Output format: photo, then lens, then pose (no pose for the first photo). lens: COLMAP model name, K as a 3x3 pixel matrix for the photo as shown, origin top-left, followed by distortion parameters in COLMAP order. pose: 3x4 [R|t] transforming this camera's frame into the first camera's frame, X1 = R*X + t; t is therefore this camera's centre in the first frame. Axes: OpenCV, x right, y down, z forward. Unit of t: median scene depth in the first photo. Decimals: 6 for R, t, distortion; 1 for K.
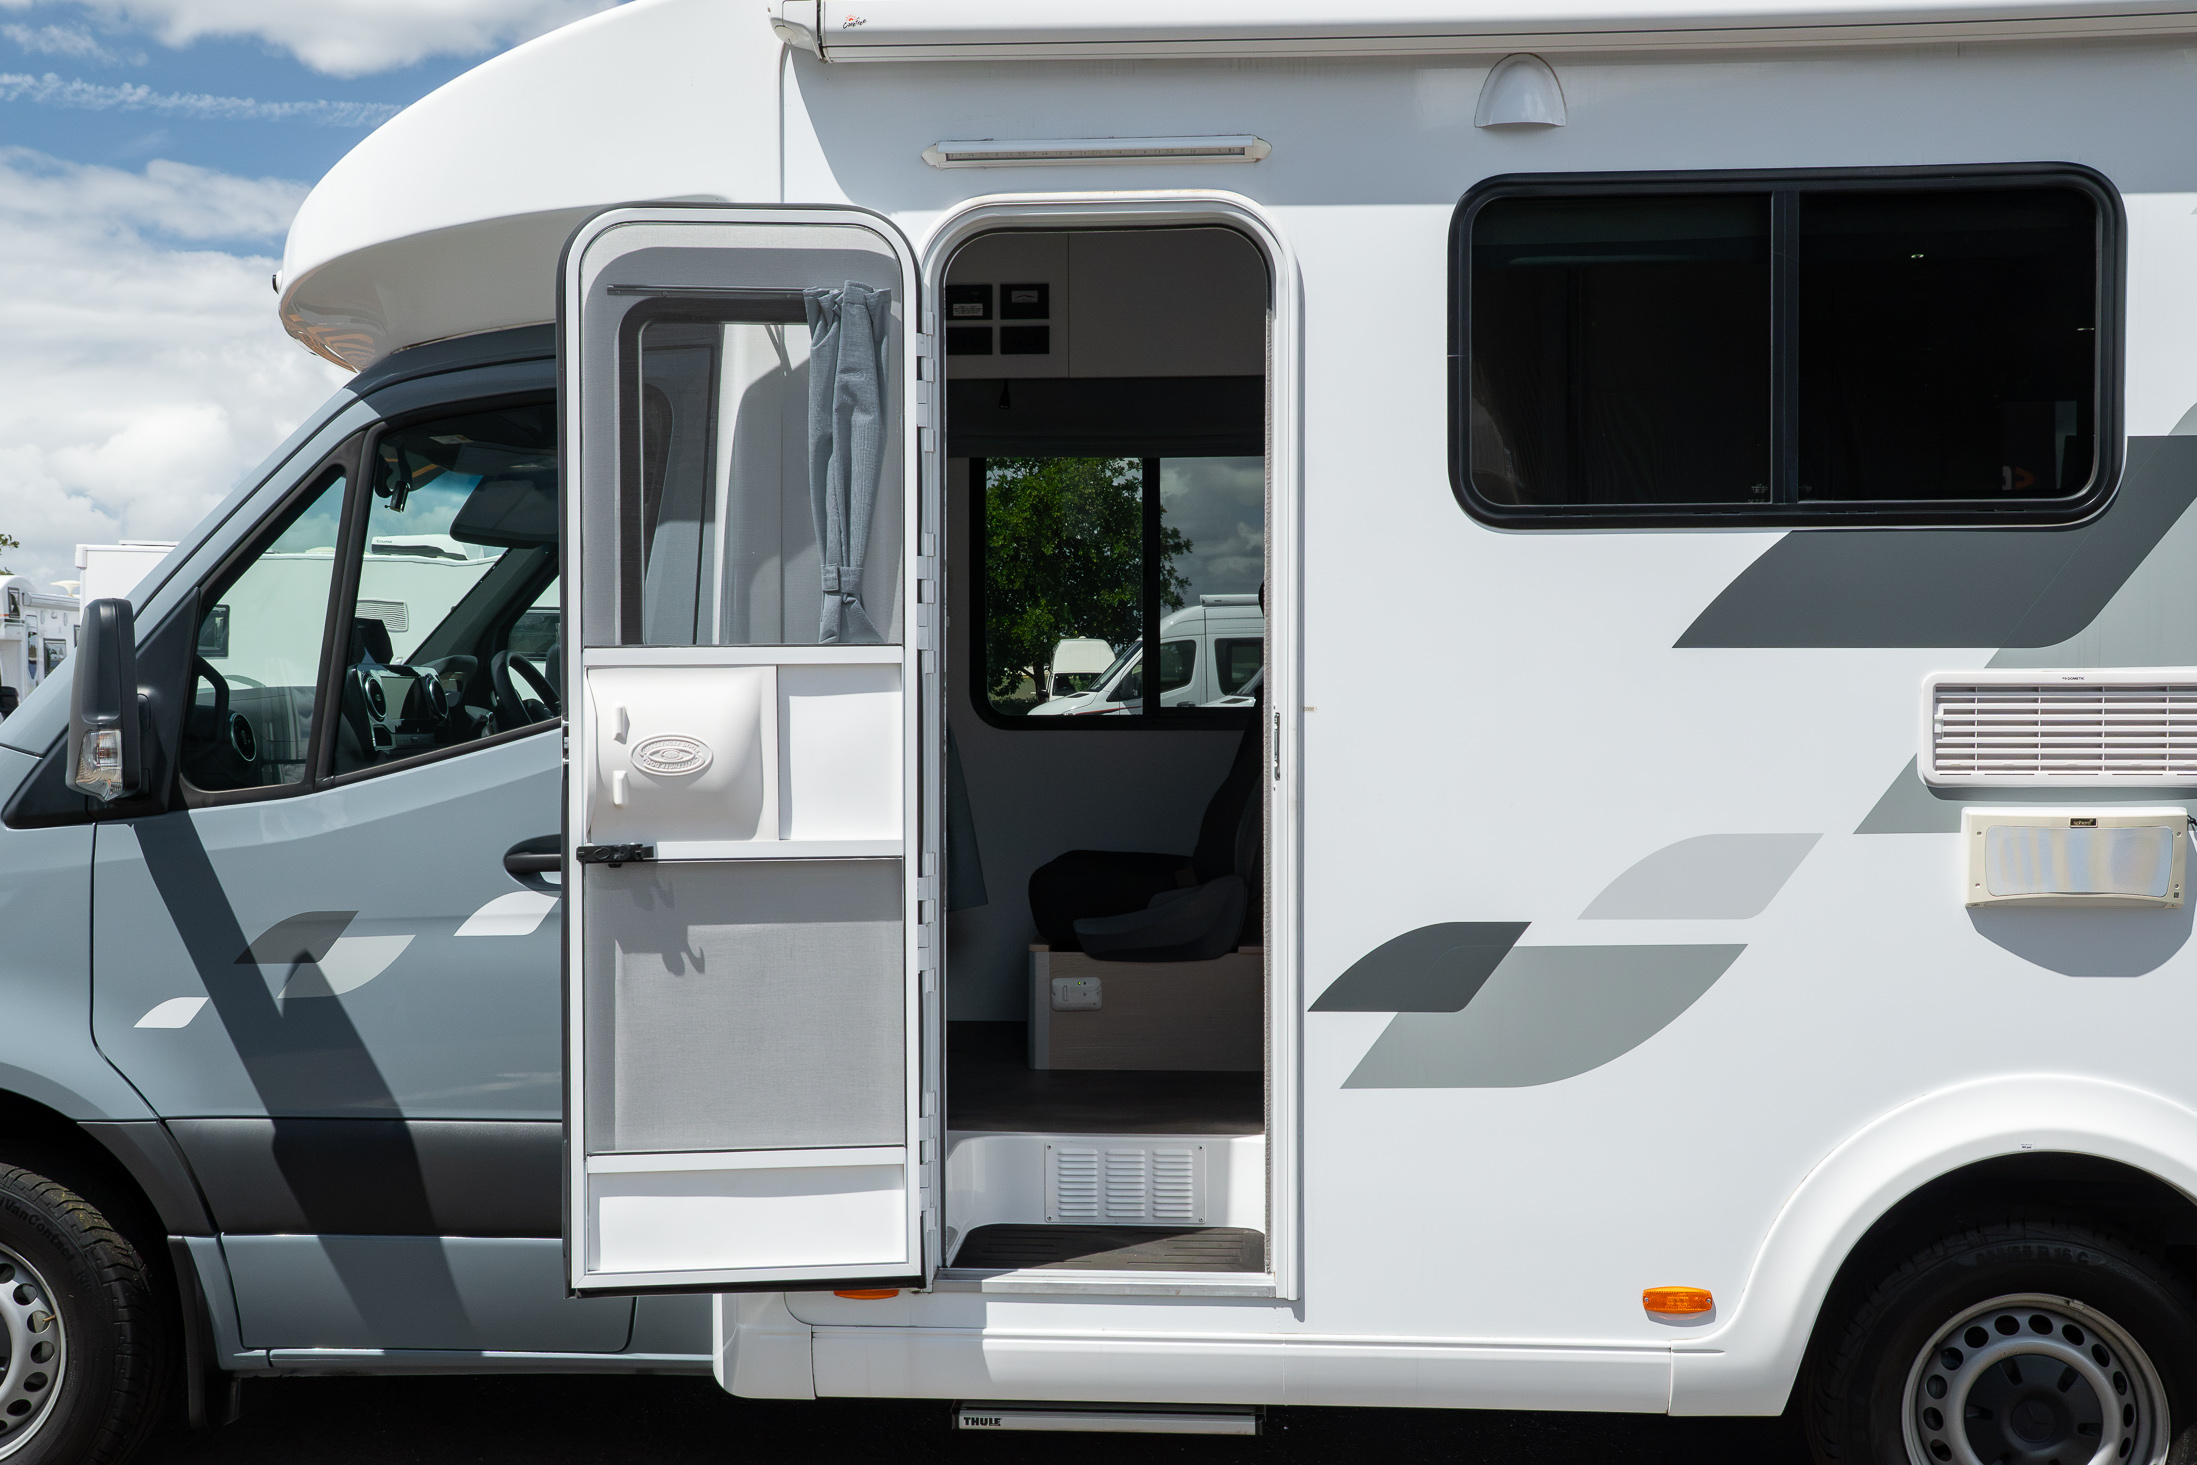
lens RADIAL K [[2493.2, 0, 1098.5], [0, 2493.2, 732.5], [0, 0, 1]] dist [0.033103, 0.029752]
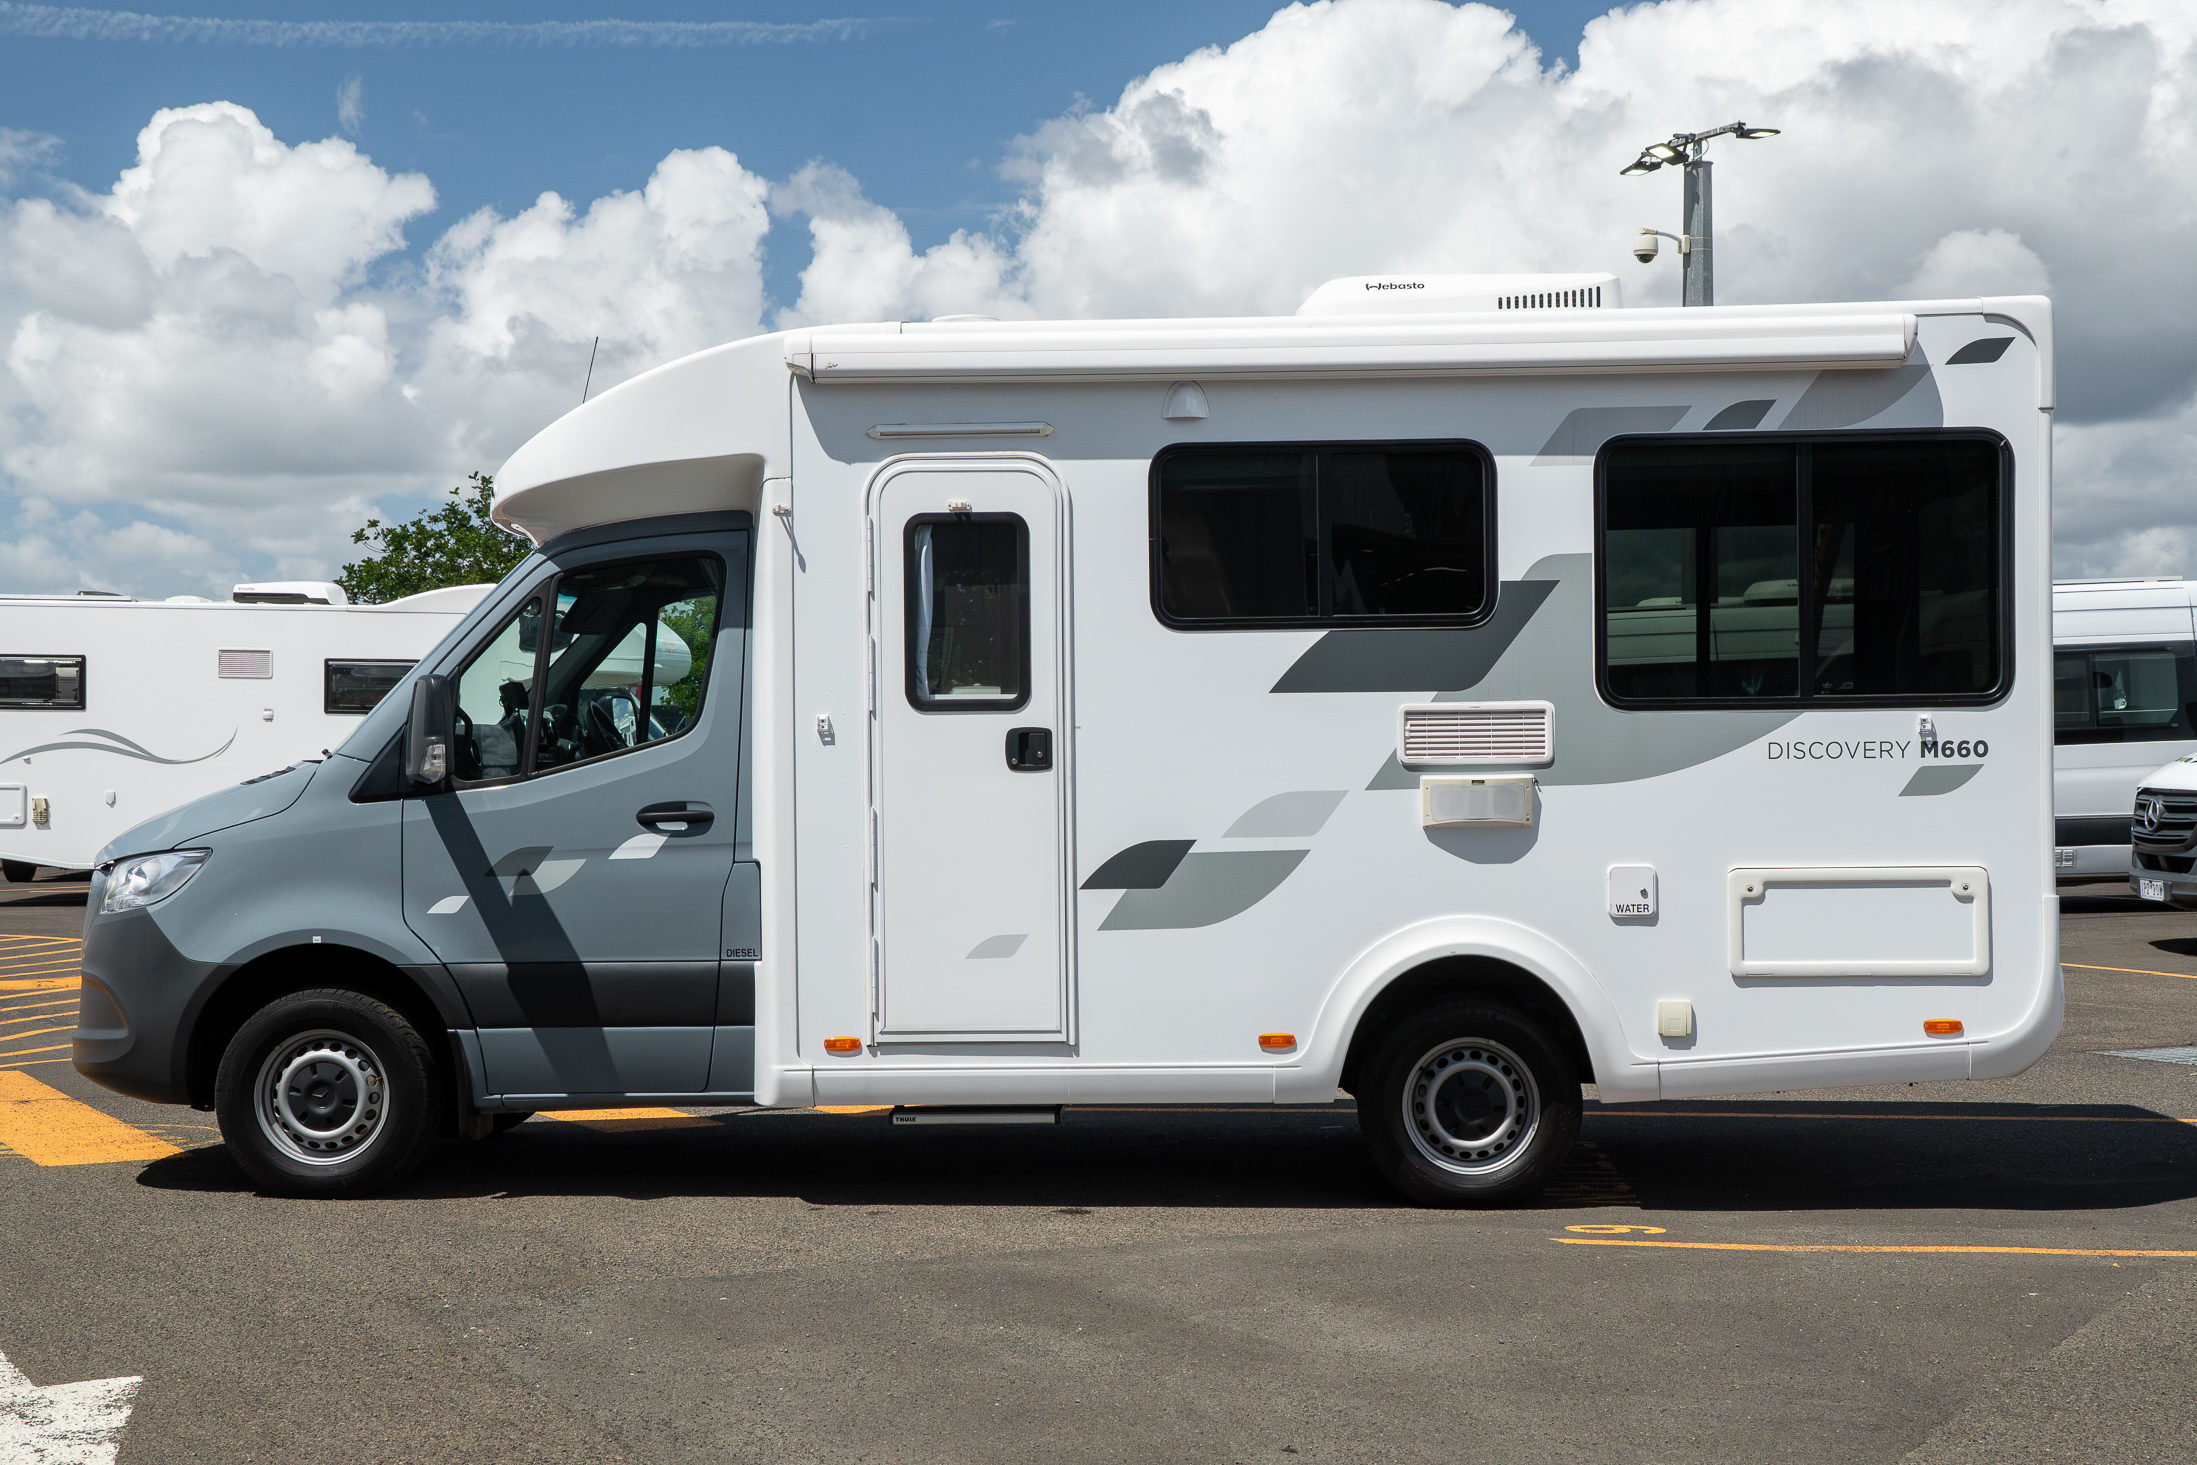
lens RADIAL K [[3004.9, 0, 1098.5], [0, 3004.9, 732.5], [0, 0, 1]] dist [0.117596, 0.008596]
pose [[0.999453, -0.010009, 0.031505, 0.028432], [0.010642, 0.999743, -0.020004, 0.038951], [-0.031297, 0.020329, 0.999303, -1.232129]]
